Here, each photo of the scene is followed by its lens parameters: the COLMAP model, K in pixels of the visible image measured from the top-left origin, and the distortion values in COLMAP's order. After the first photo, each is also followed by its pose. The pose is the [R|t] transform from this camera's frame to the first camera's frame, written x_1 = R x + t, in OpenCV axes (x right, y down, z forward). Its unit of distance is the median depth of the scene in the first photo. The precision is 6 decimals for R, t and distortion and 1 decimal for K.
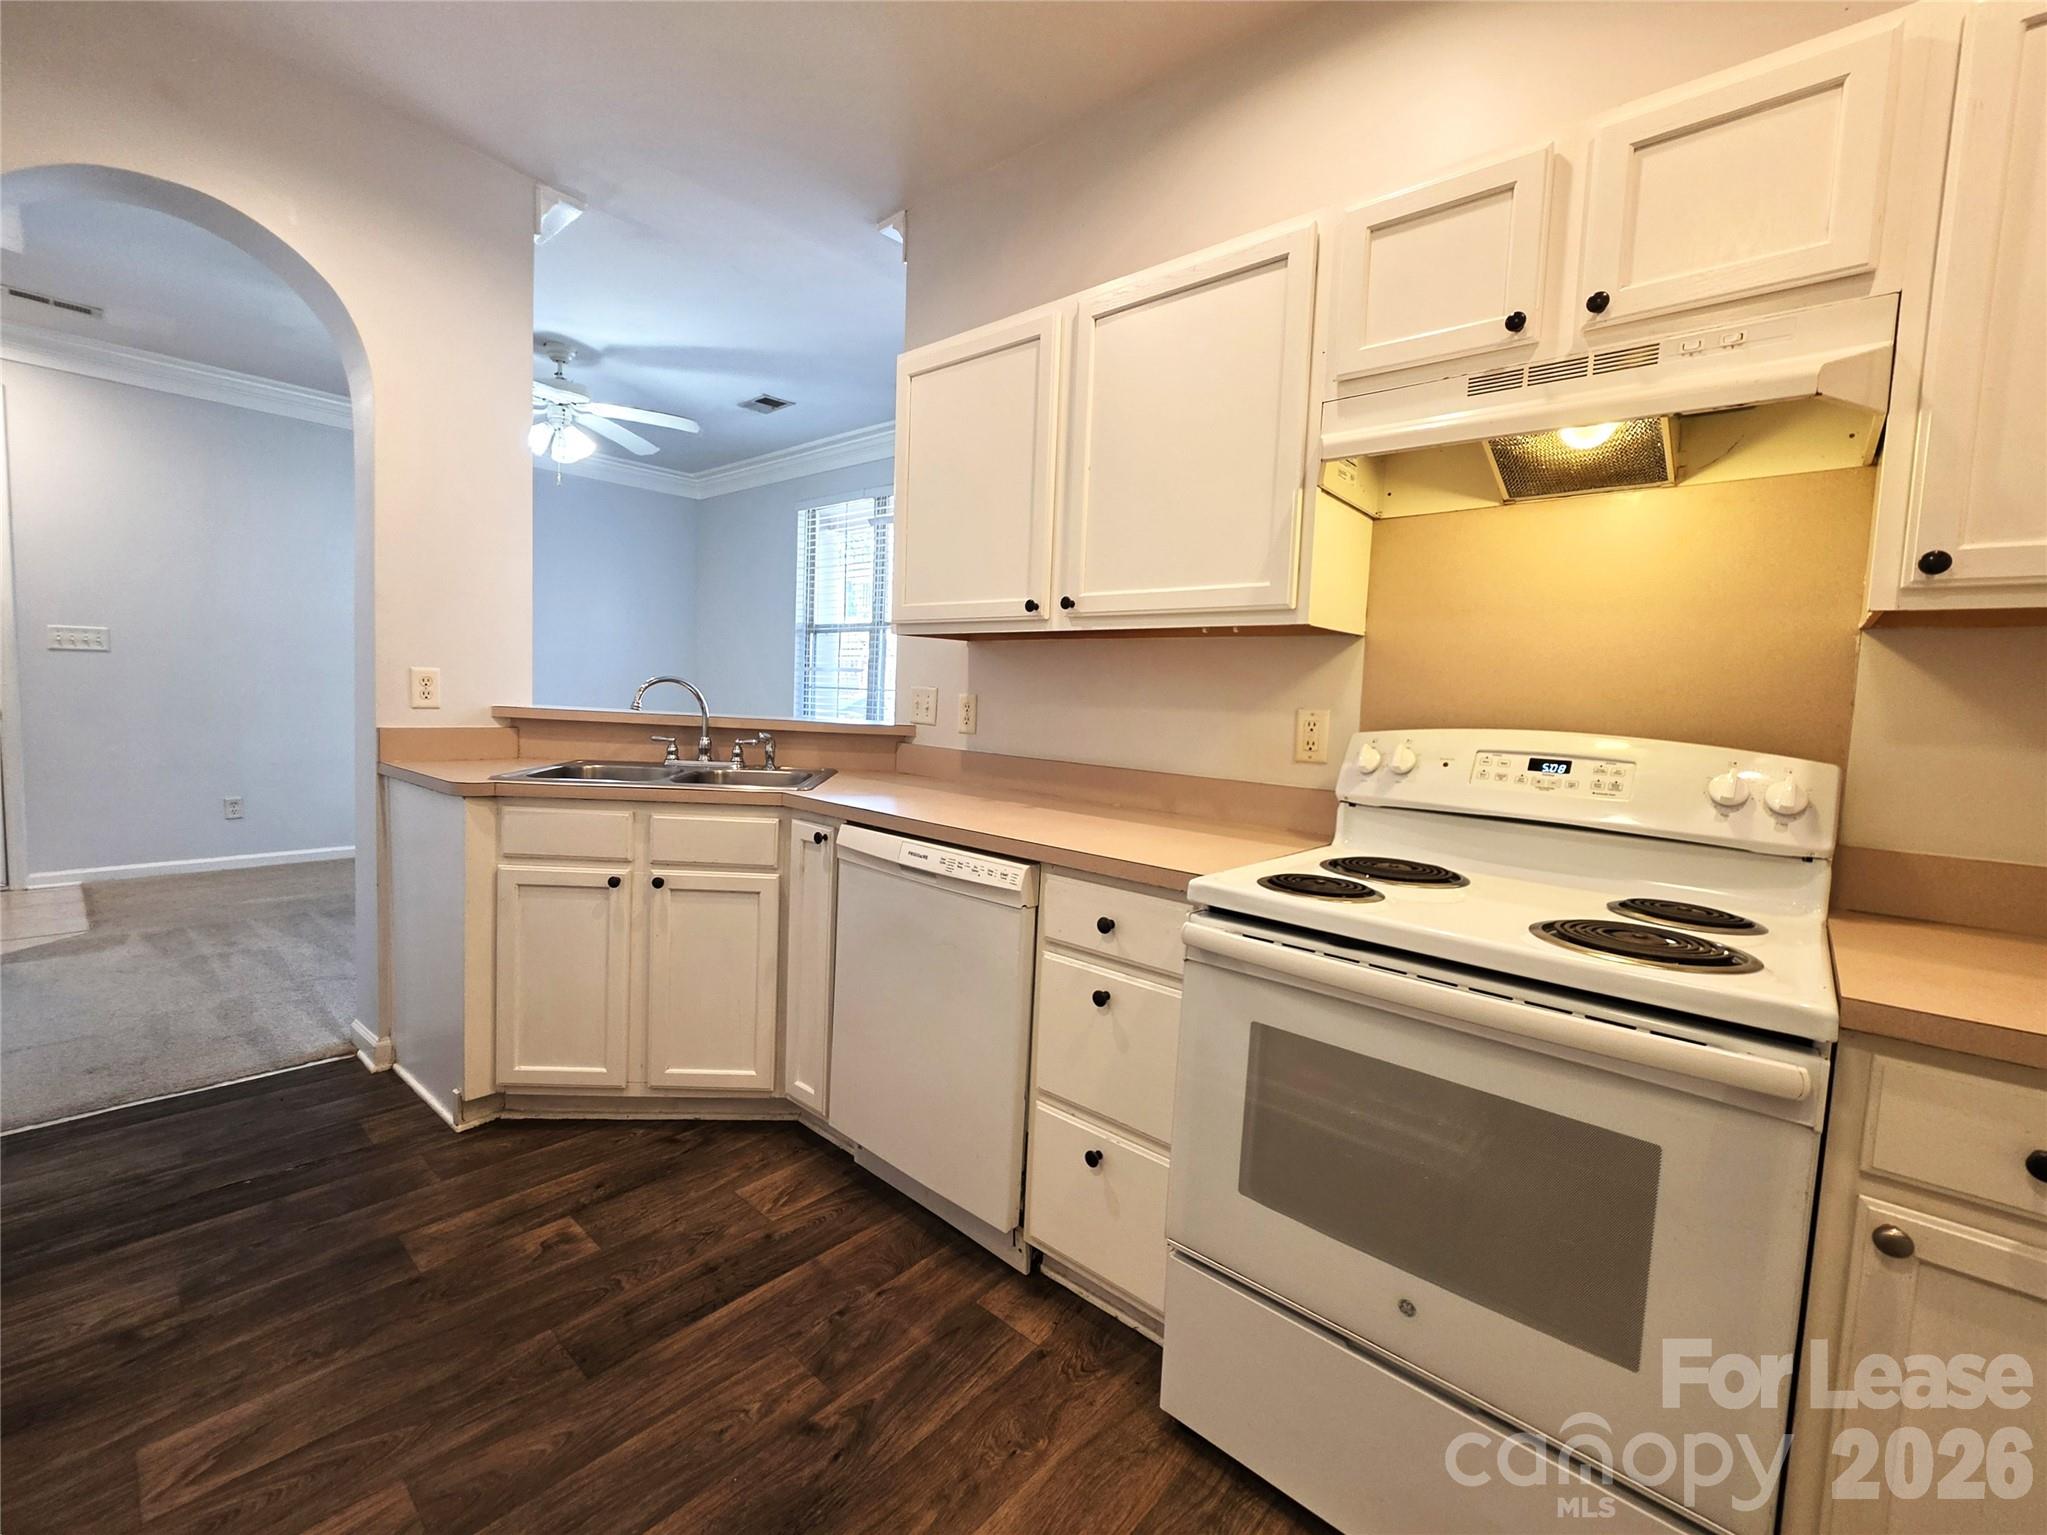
lens RADIAL K [[865.1, 0, 1015.1], [0, 865.1, 756.4], [0, 0, 1]] dist [-0.000254, 0.000060]
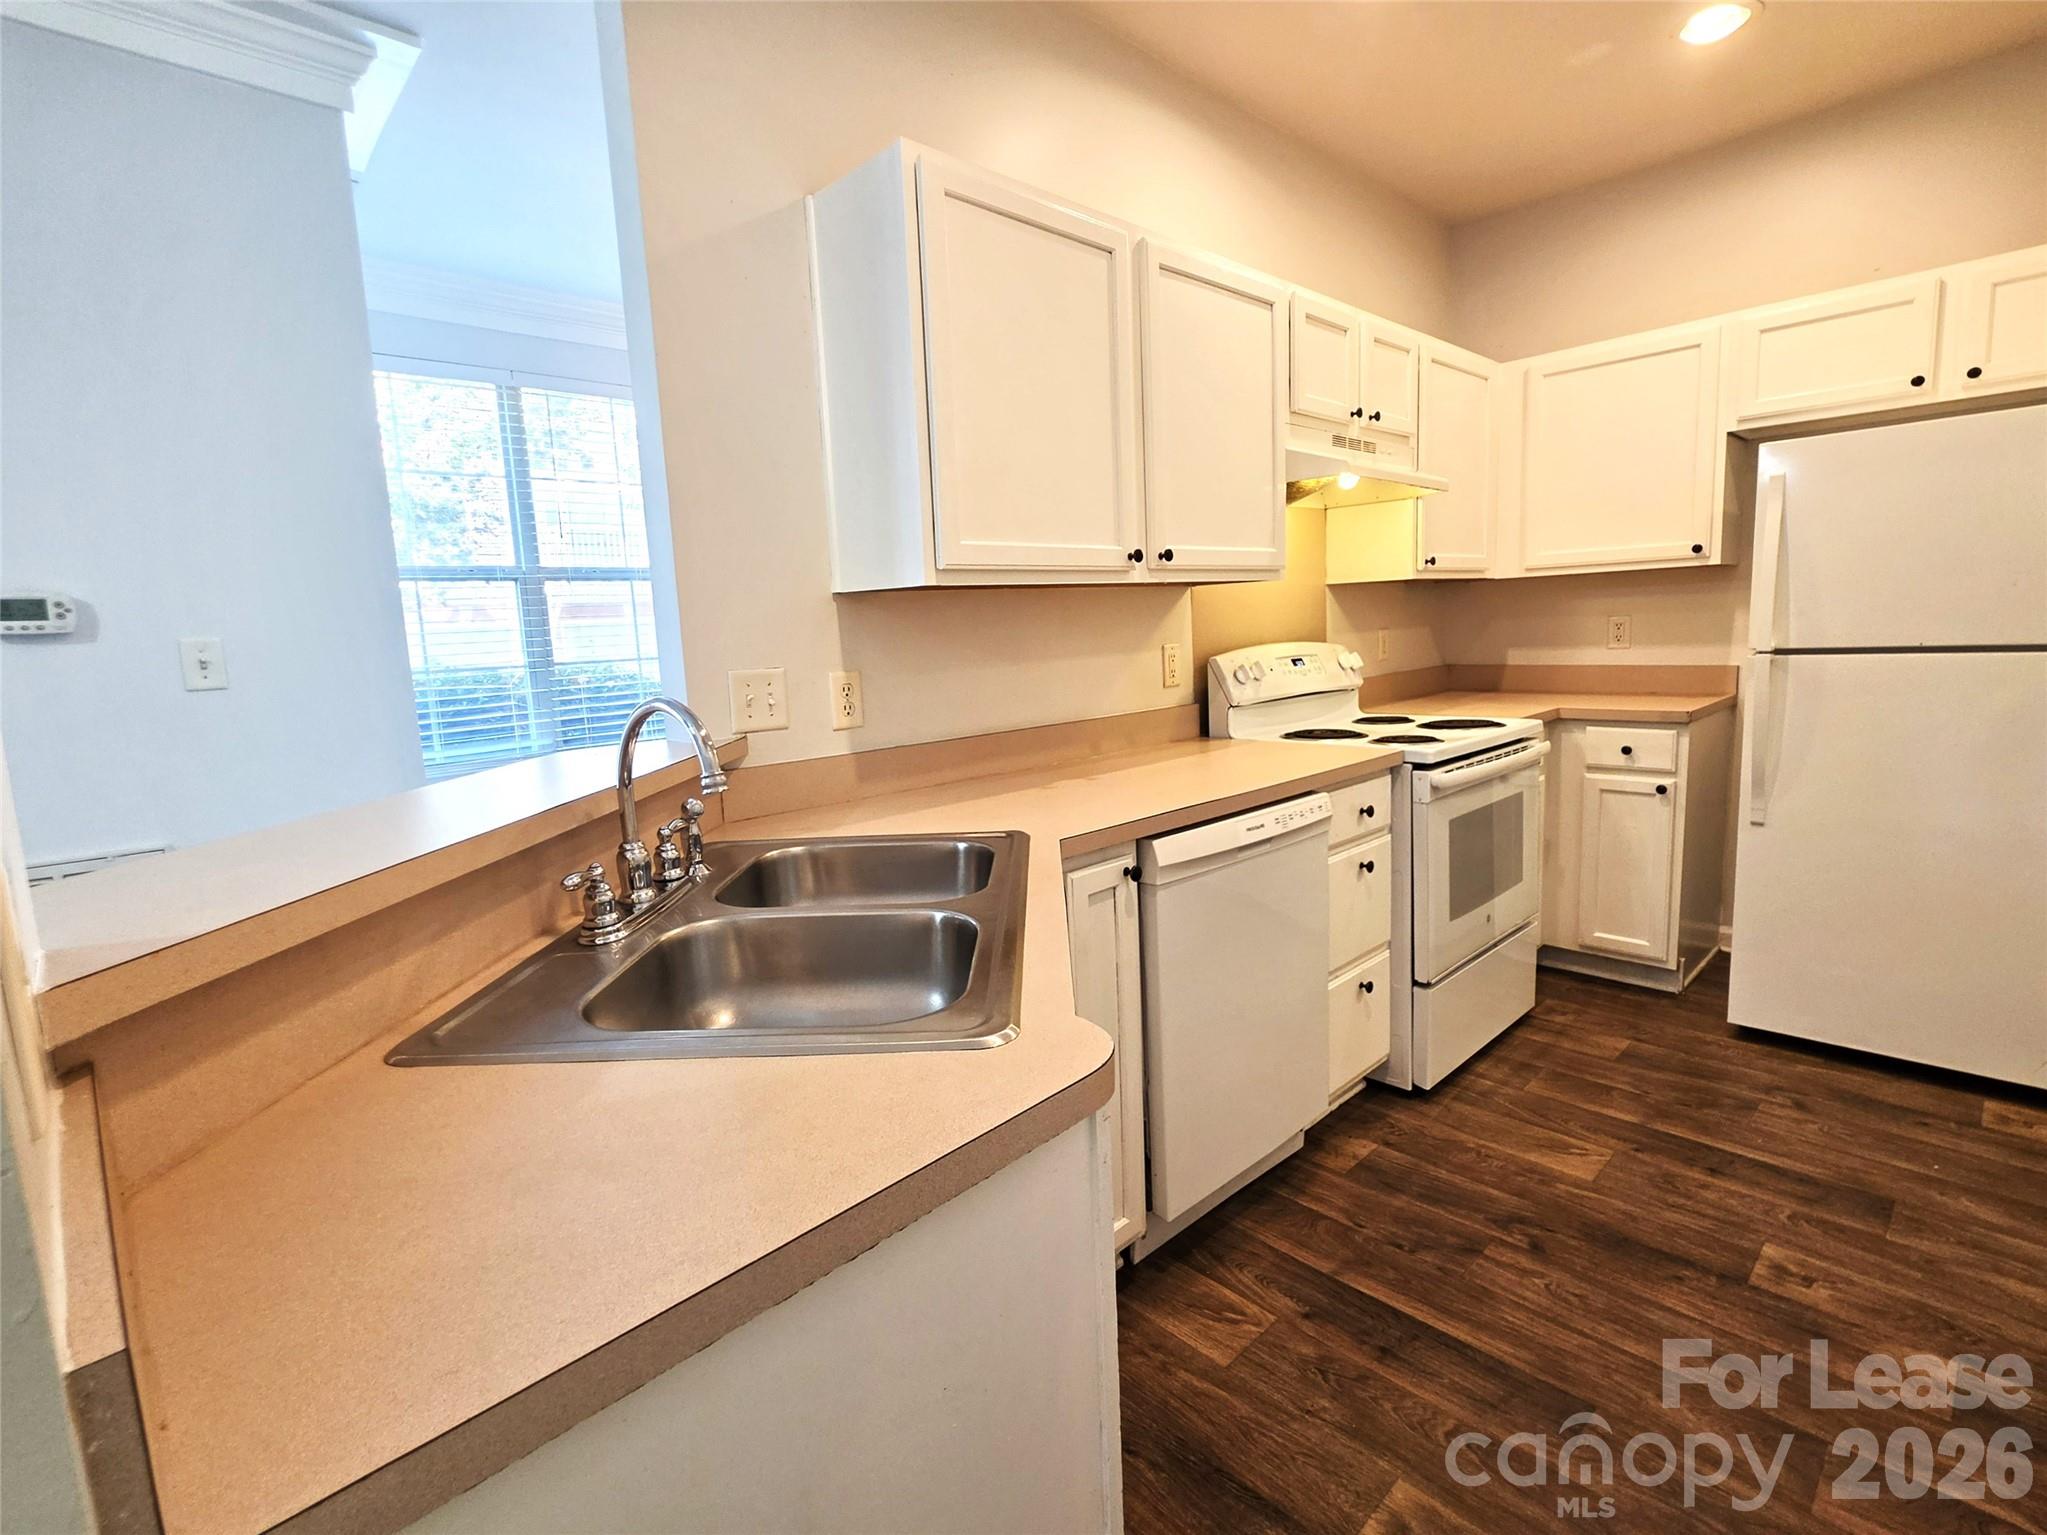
lens RADIAL K [[937.1, 0, 1026.6], [0, 937.1, 754.4], [0, 0, 1]] dist [-0.010938, -0.000215]
pose [[0.097938, -0.182955, 0.978231, -1.201558], [0.125798, 0.977348, 0.170195, -0.179269], [-0.987210, 0.106391, 0.118735, 1.211149]]
